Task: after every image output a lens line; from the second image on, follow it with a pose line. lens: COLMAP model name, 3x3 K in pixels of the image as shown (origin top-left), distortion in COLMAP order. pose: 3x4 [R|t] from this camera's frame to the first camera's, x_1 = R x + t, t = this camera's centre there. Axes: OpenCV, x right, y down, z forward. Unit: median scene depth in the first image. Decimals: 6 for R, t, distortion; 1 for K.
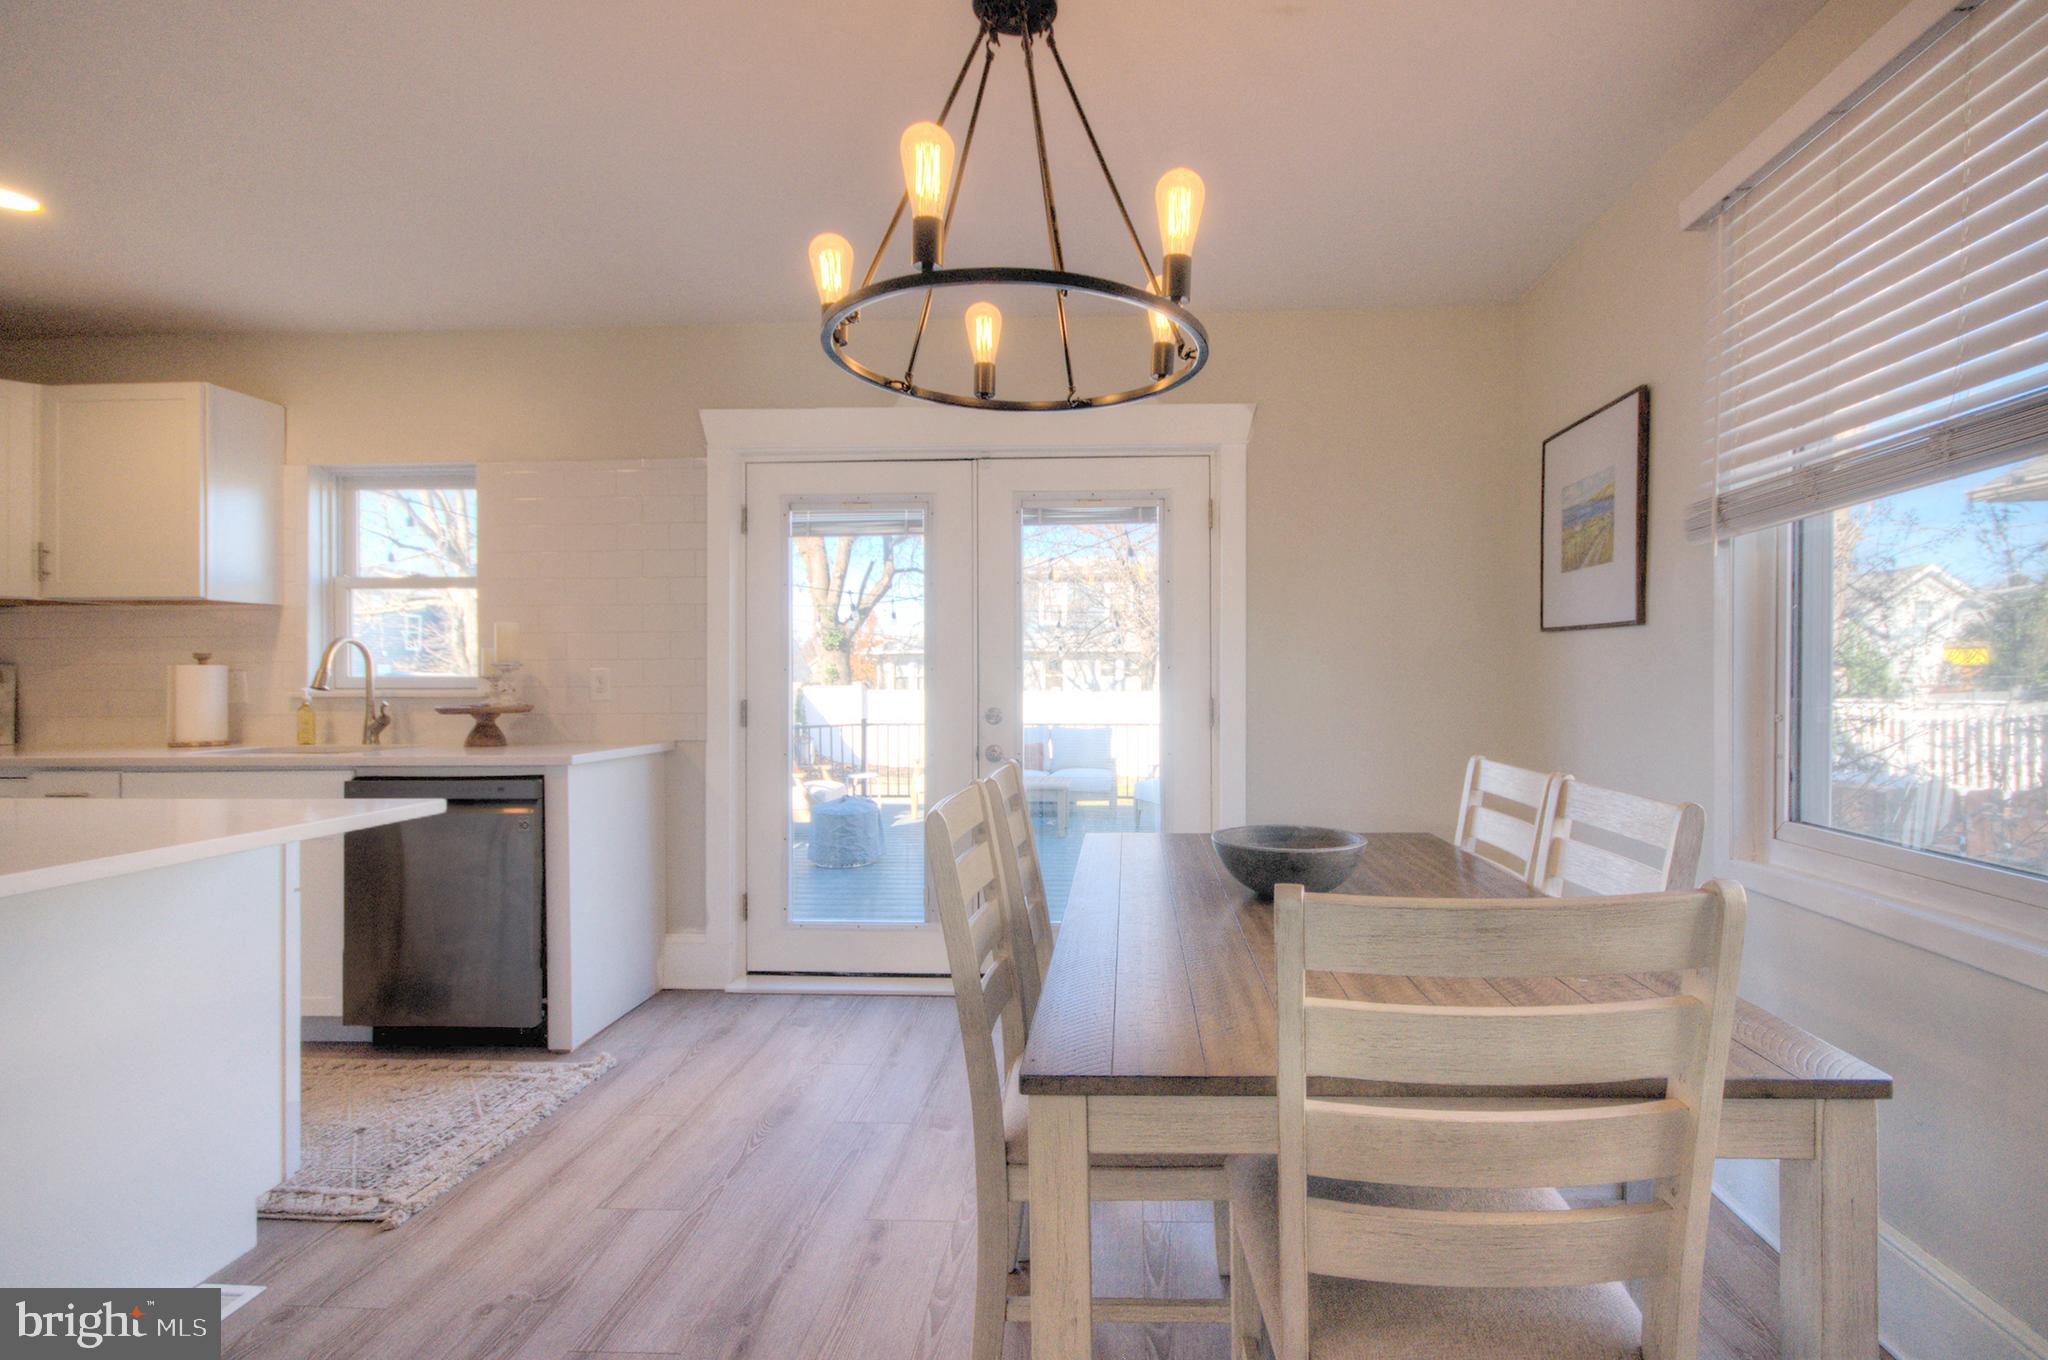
lens RADIAL K [[937.2, 0, 1107.9], [0, 937.2, 683.4], [0, 0, 1]] dist [-0.015405, 0.000117]
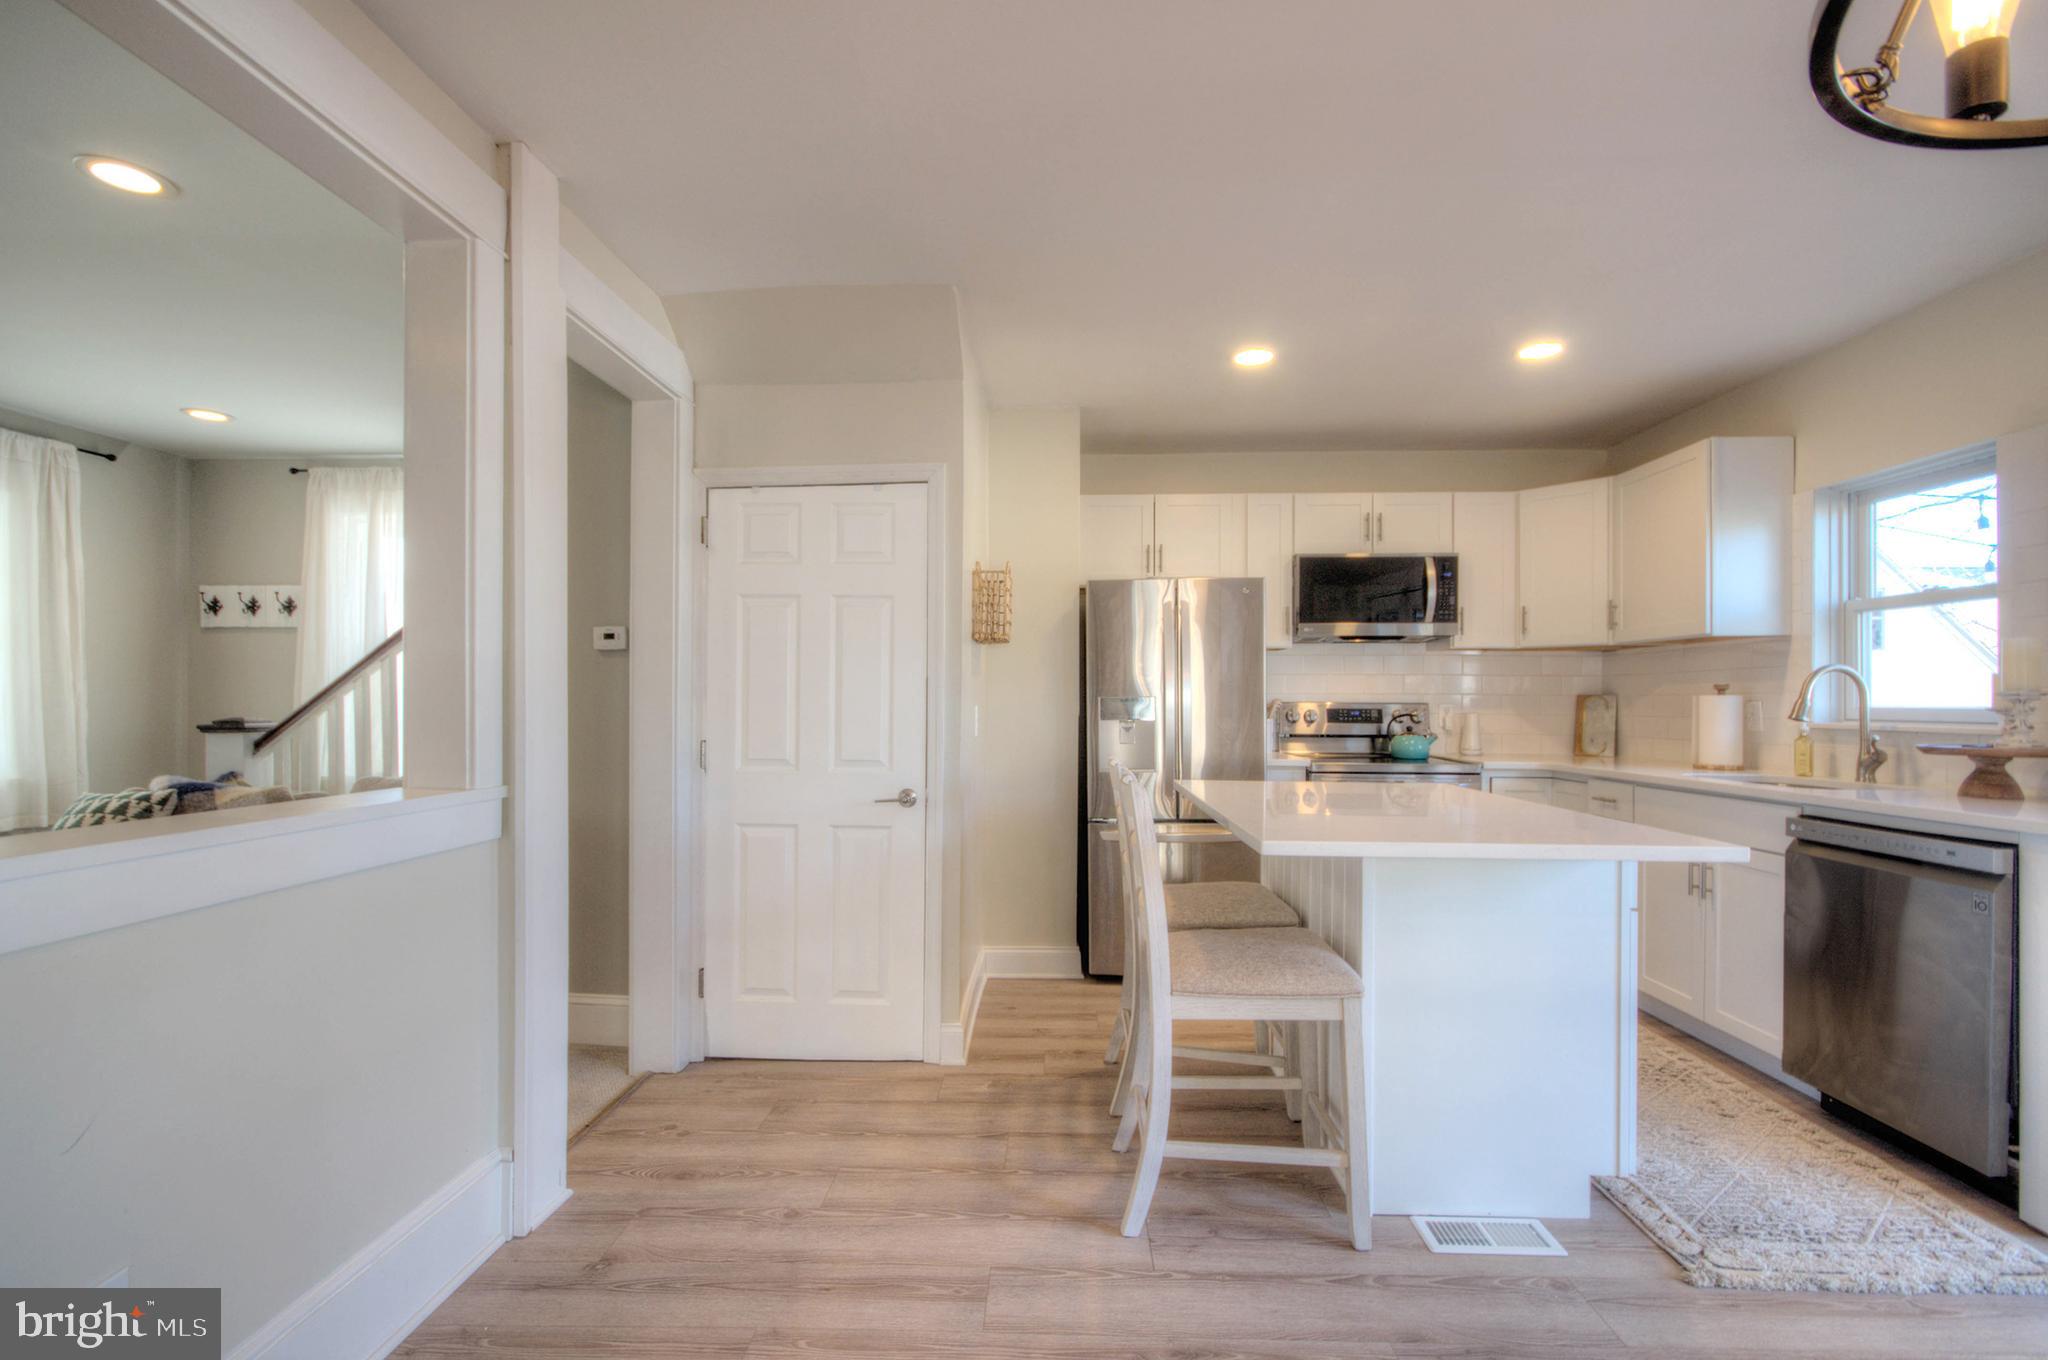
lens RADIAL K [[912.8, 0, 1028.2], [0, 912.8, 707.6], [0, 0, 1]] dist [-0.001429, 0.000194]
pose [[-0.009529, 0.009680, -0.999908, 0.113130], [-0.010584, 0.999896, 0.009781, -0.007731], [0.999899, 0.010676, -0.009425, 0.202532]]
